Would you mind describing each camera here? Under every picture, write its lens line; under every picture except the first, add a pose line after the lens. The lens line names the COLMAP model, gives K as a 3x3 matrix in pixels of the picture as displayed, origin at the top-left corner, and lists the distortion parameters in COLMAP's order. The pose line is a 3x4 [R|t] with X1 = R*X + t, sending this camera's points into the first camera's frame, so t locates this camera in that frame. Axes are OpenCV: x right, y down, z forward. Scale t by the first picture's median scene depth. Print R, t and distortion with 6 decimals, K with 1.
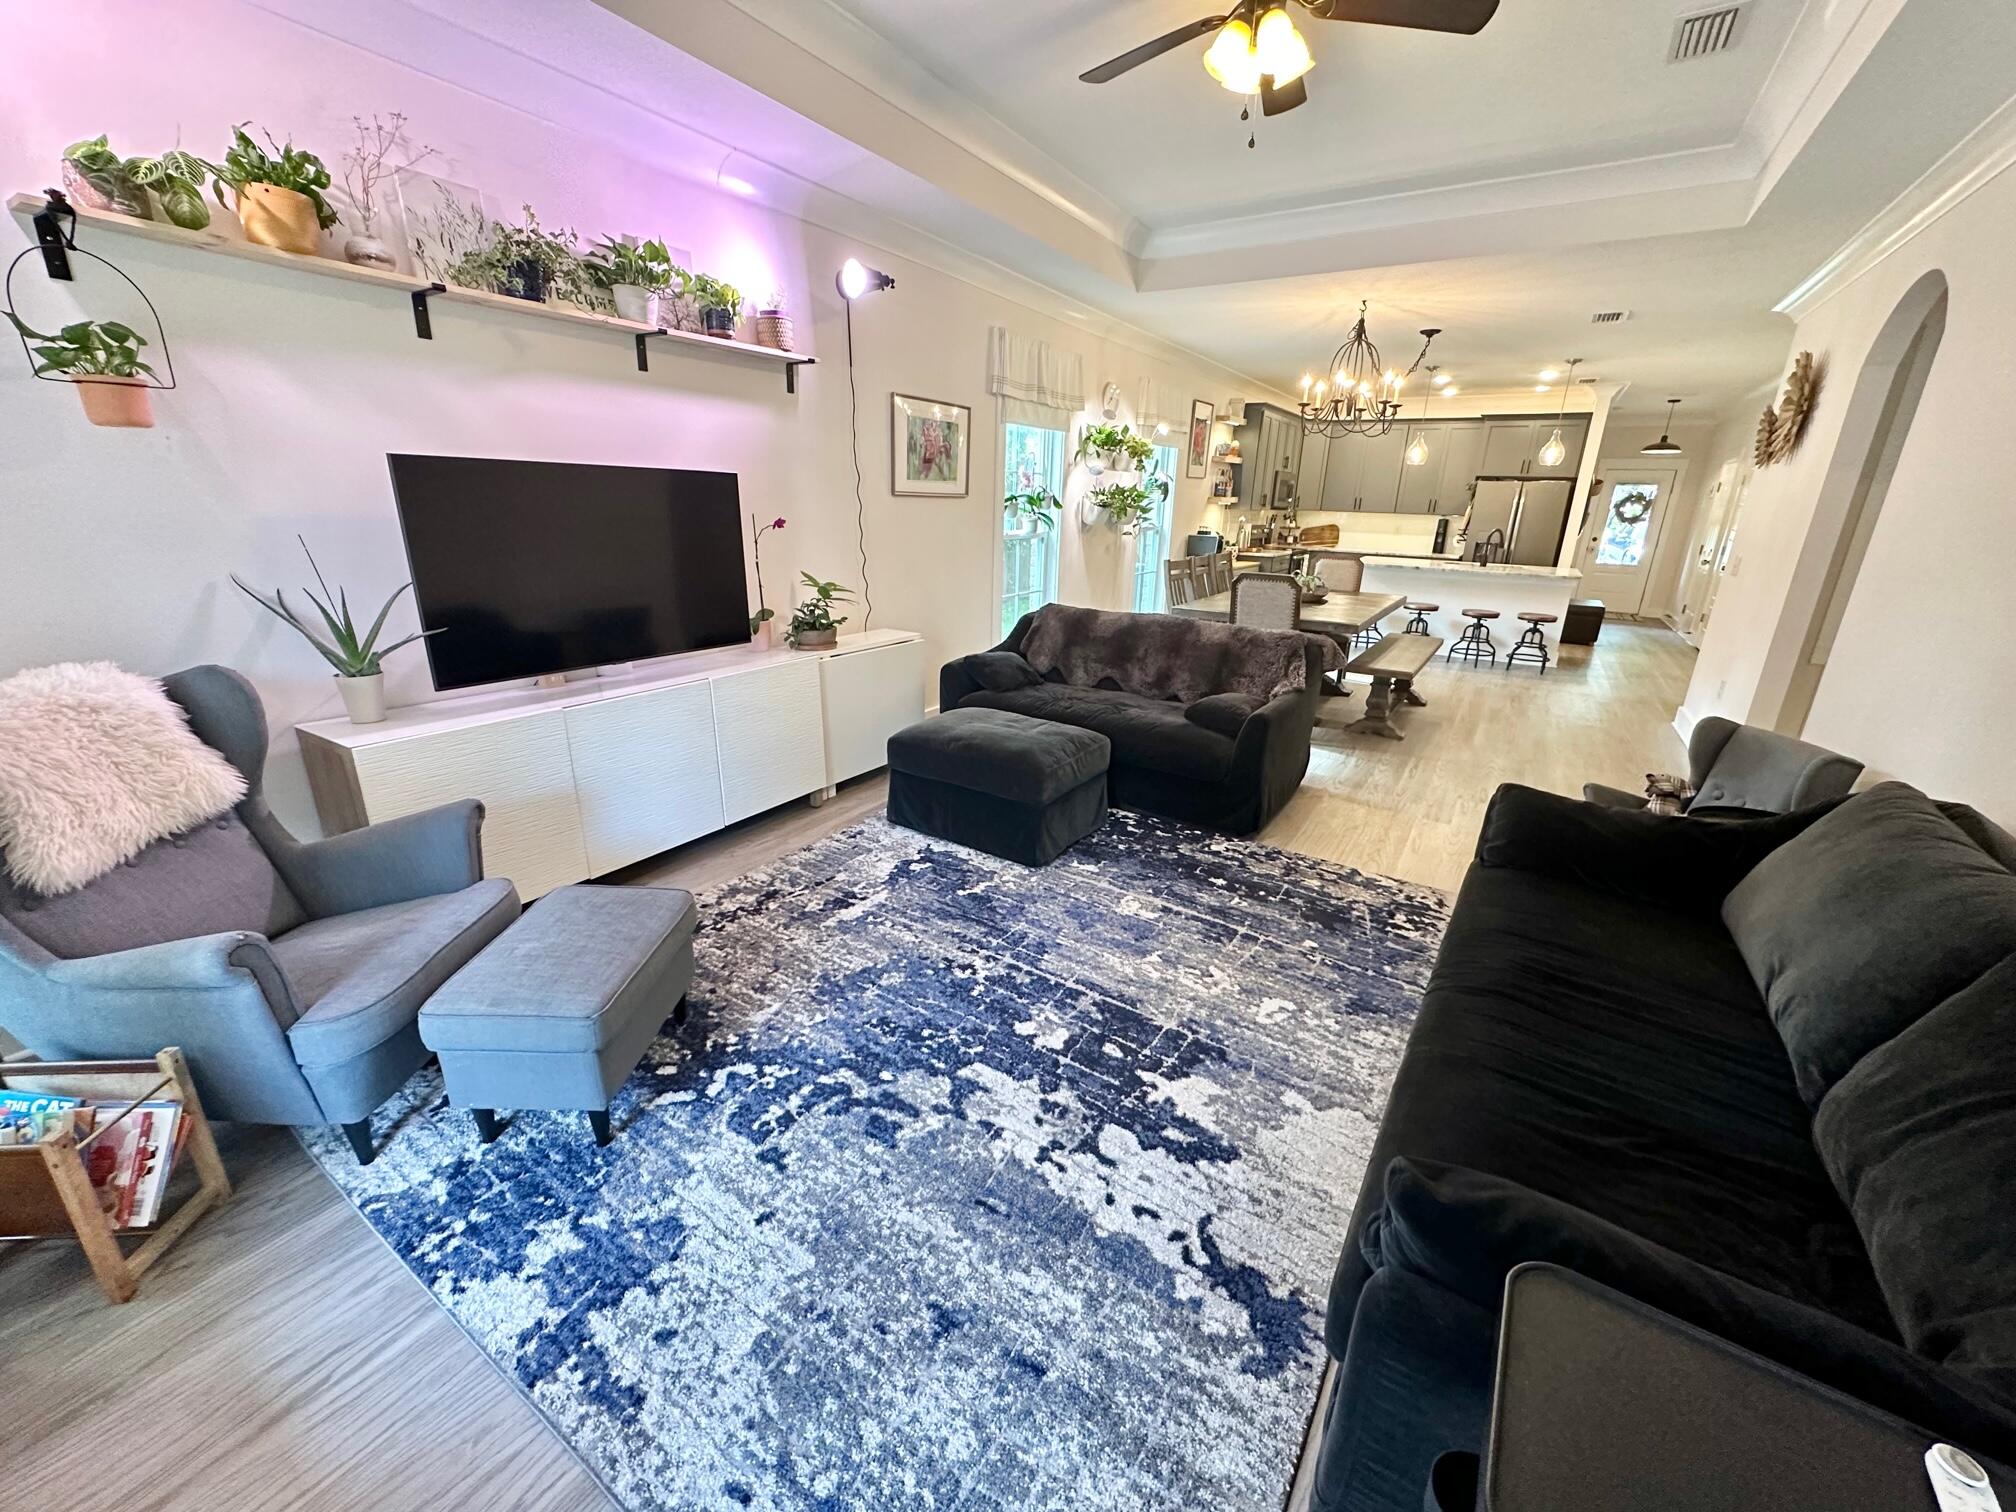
lens RADIAL K [[801.2, 0, 1008.0], [0, 801.2, 756.0], [0, 0, 1]] dist [-0.001195, -0.000155]
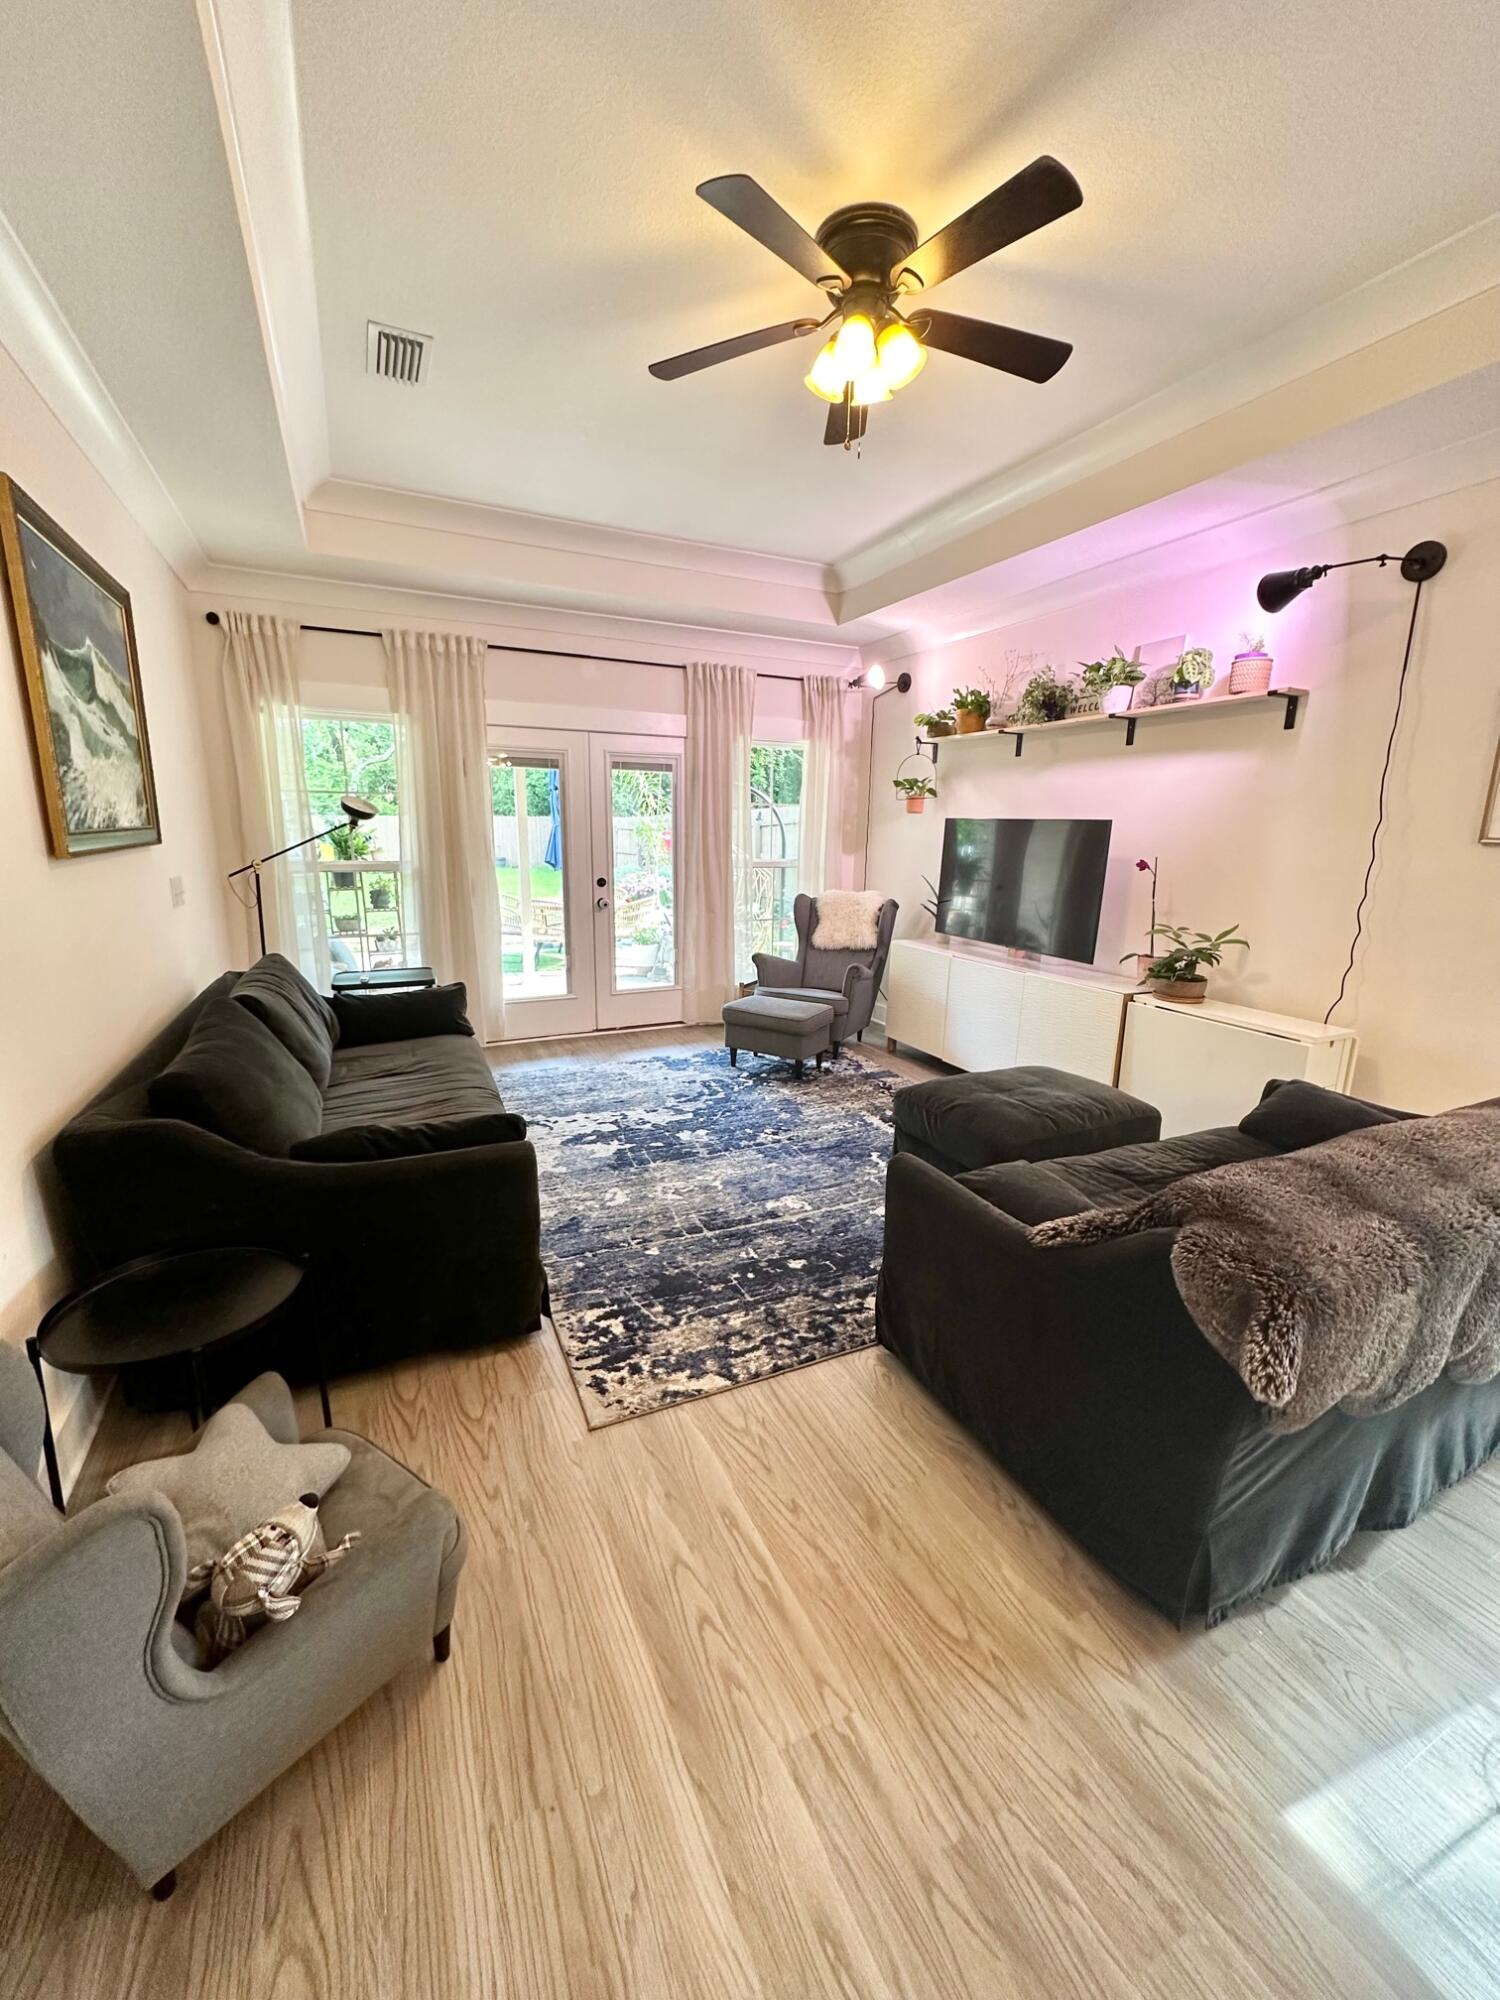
lens RADIAL K [[794.8, 0, 750.0], [0, 794.8, 1000.0], [0, 0, 1]] dist [-0.001195, -0.000155]
pose [[-0.526645, 0.147664, -0.837162, 1.127947], [-0.292062, 0.893422, 0.341318, -0.433587], [0.798339, 0.424256, -0.427389, 1.423732]]
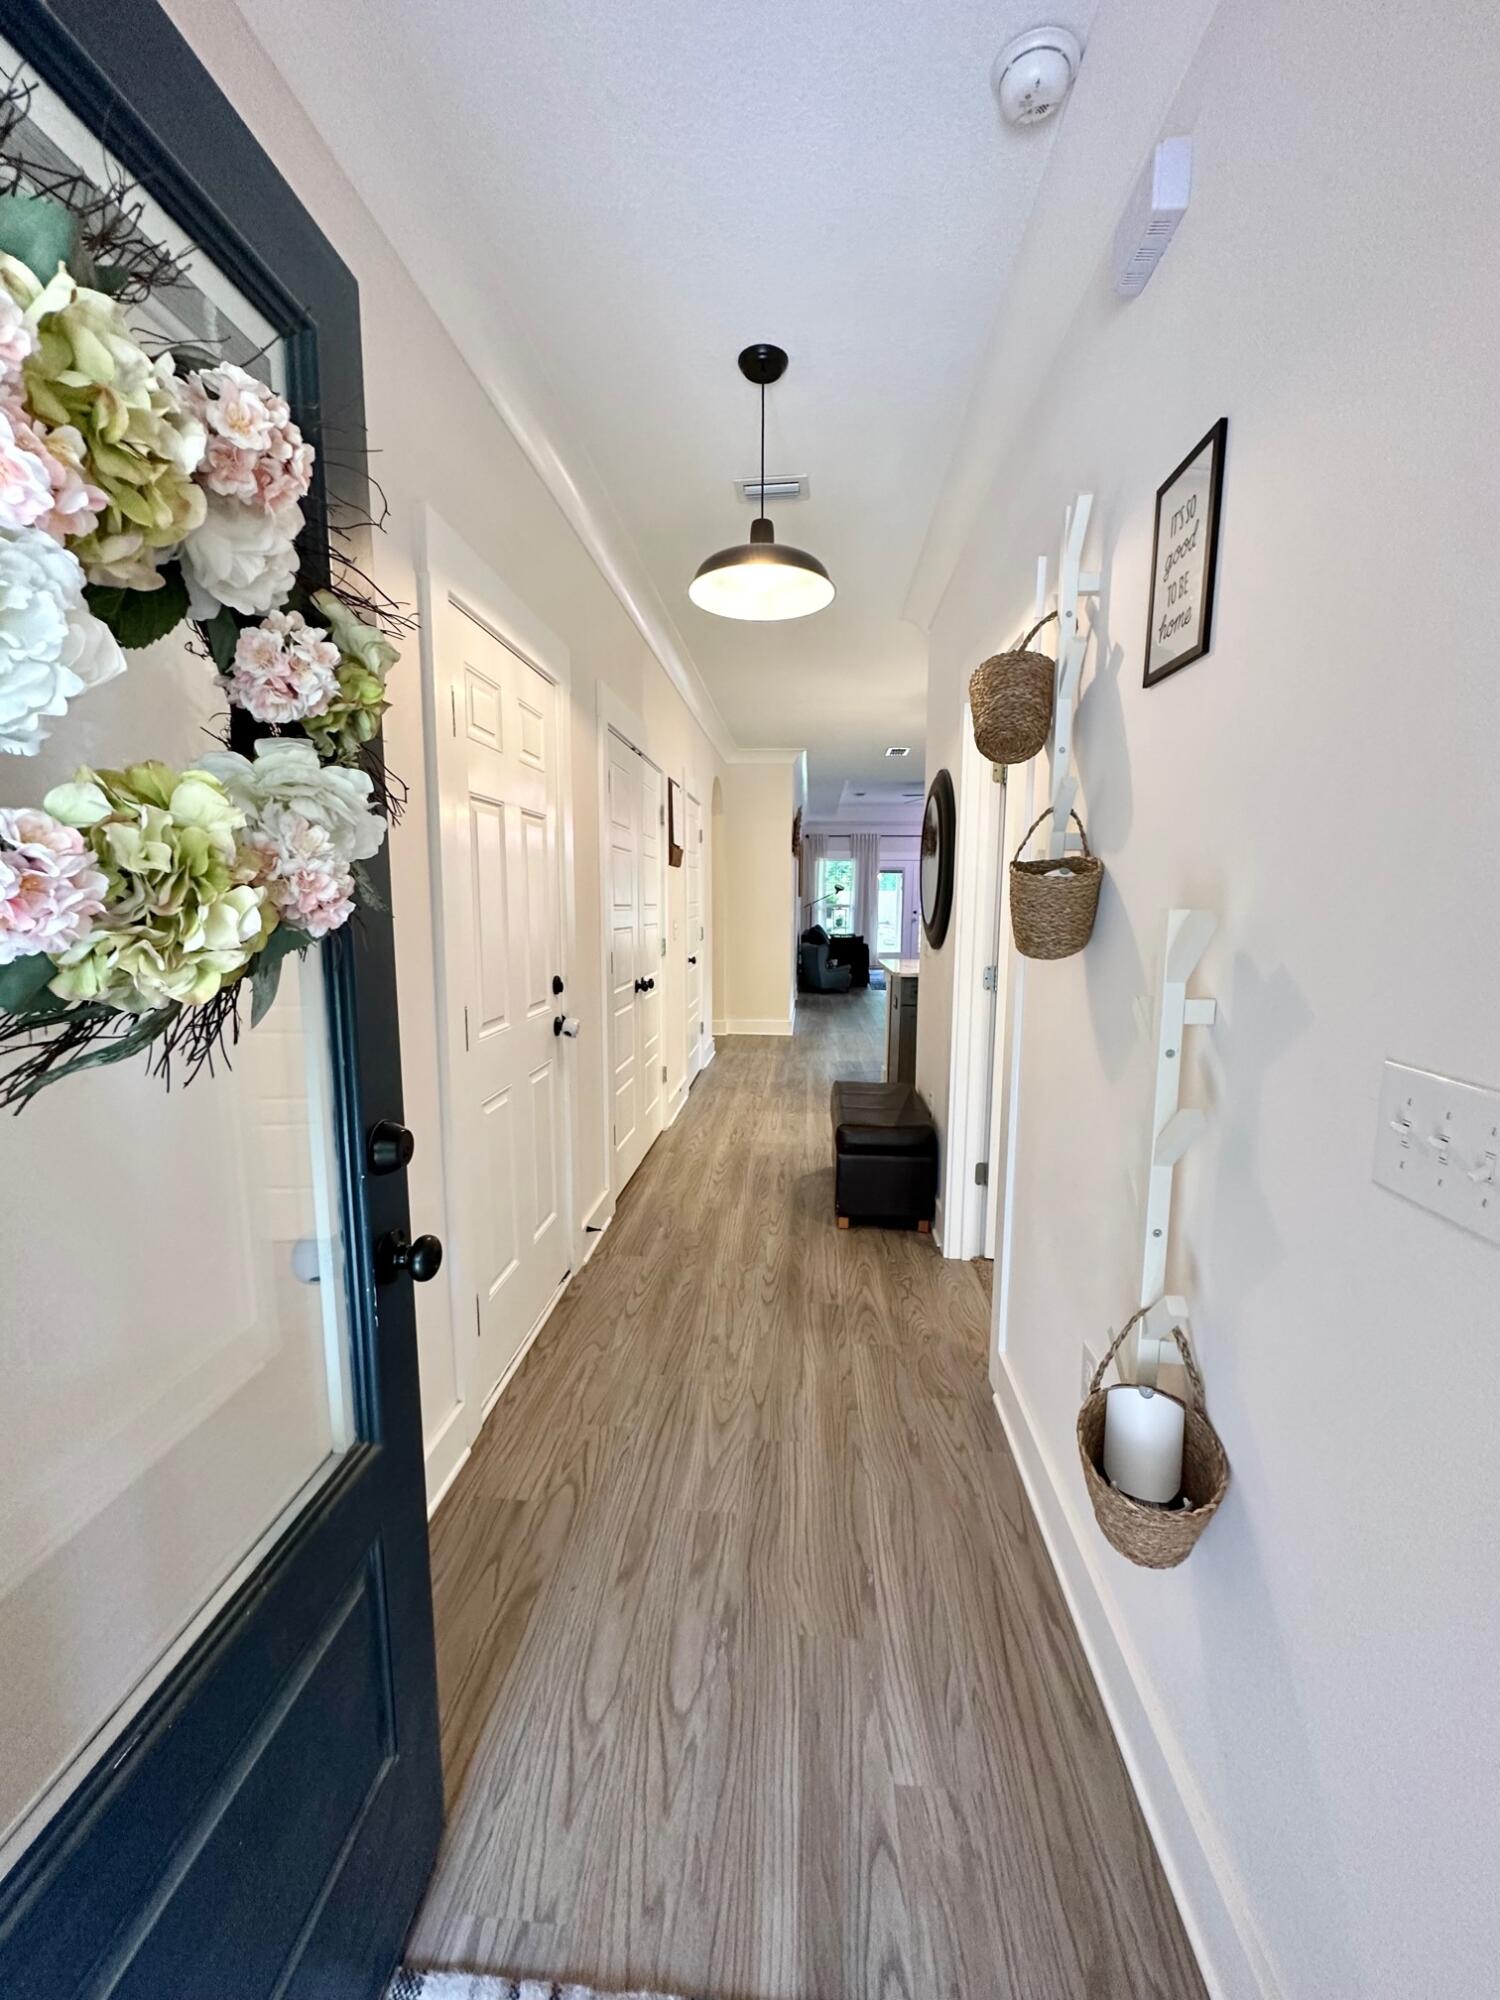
lens RADIAL K [[794.8, 0, 750.0], [0, 794.8, 1000.0], [0, 0, 1]] dist [-0.001195, -0.000155]
pose [[-0.881520, 0.032334, -0.471037, 3.291664], [-0.172287, 0.906832, 0.384673, -1.298812], [0.439590, 0.420251, -0.793820, 4.341028]]
